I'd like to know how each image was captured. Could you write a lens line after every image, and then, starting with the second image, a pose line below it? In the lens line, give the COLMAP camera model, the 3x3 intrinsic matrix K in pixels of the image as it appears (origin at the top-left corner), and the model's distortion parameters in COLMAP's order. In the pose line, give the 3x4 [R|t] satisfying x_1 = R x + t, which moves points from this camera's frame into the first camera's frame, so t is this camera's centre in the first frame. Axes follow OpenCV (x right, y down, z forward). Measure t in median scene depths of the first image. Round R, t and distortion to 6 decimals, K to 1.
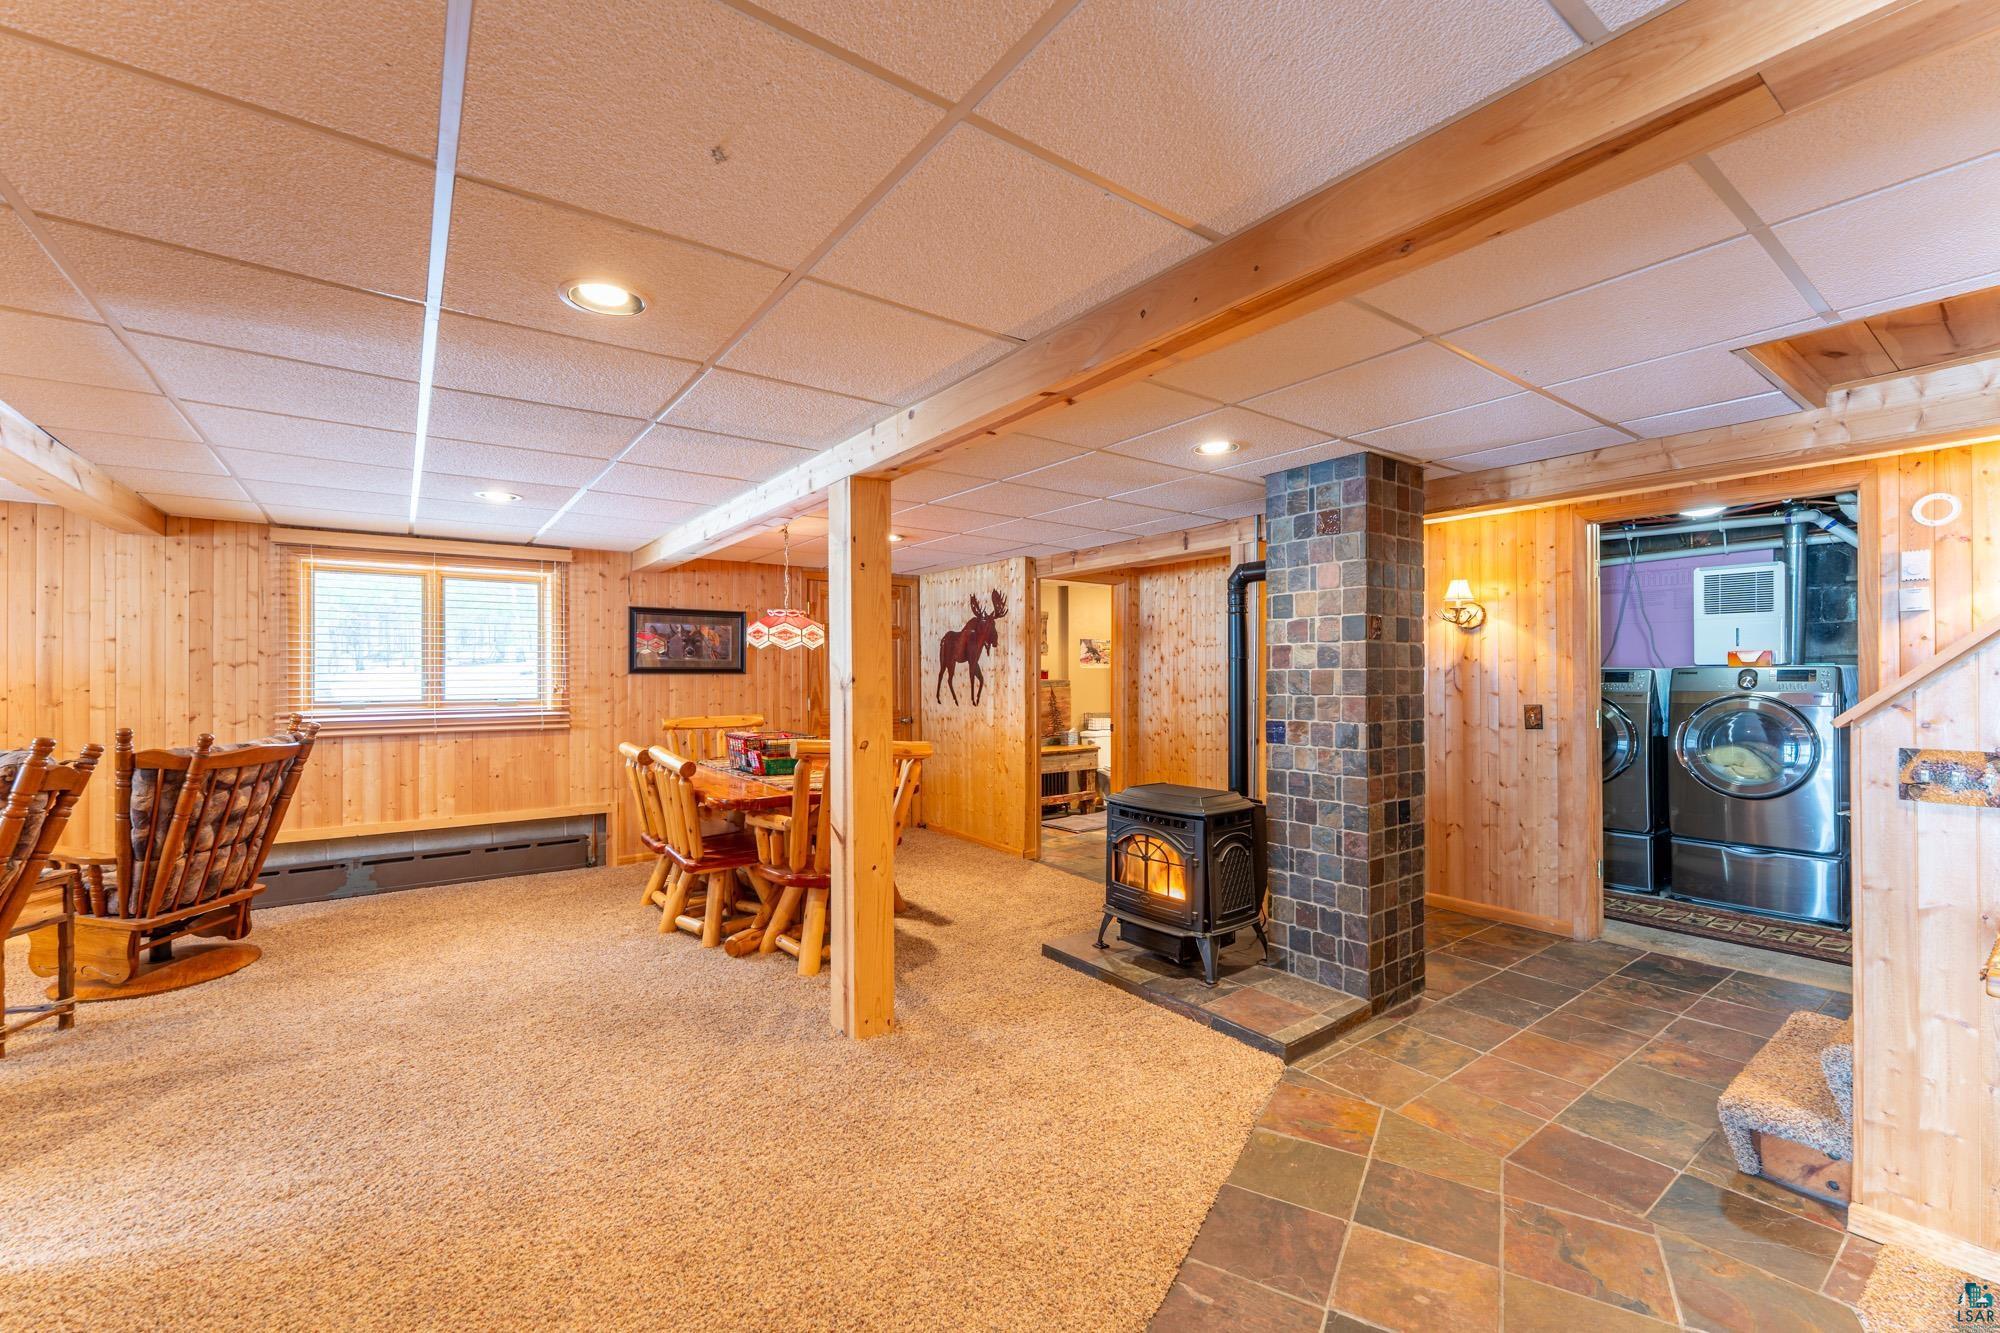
lens RADIAL K [[810.9, 0, 994.9], [0, 810.9, 673.2], [0, 0, 1]] dist [0.000515, -0.000030]
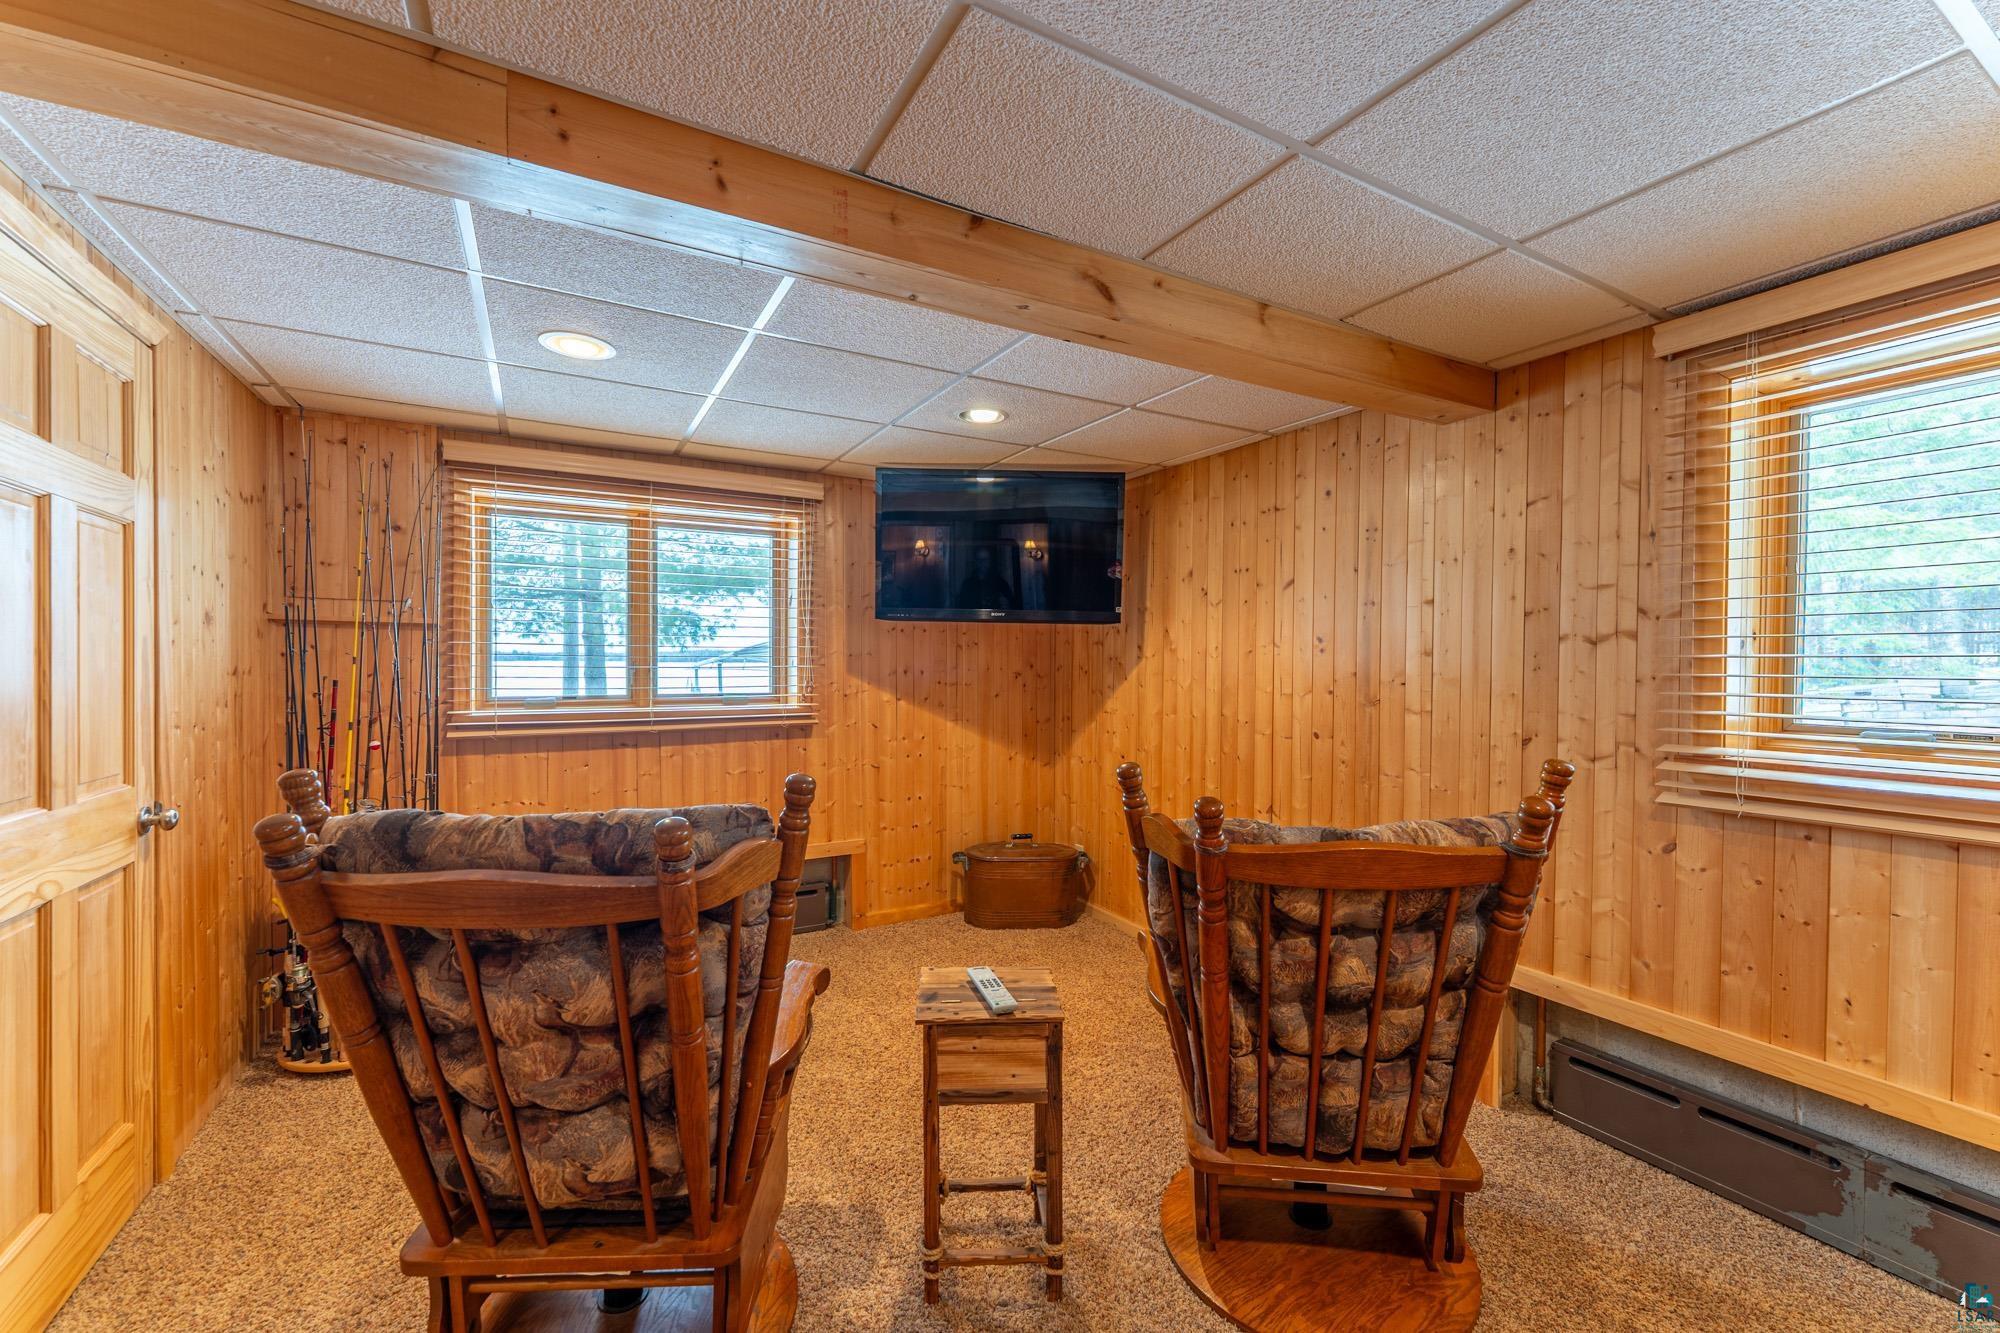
lens RADIAL K [[810.9, 0, 994.9], [0, 810.9, 673.2], [0, 0, 1]] dist [0.000515, -0.000030]
pose [[-0.125367, 0.016147, -0.991979, -0.401296], [-0.000313, 0.999867, 0.016315, 0.002343], [0.992110, 0.002356, -0.125346, 0.692292]]
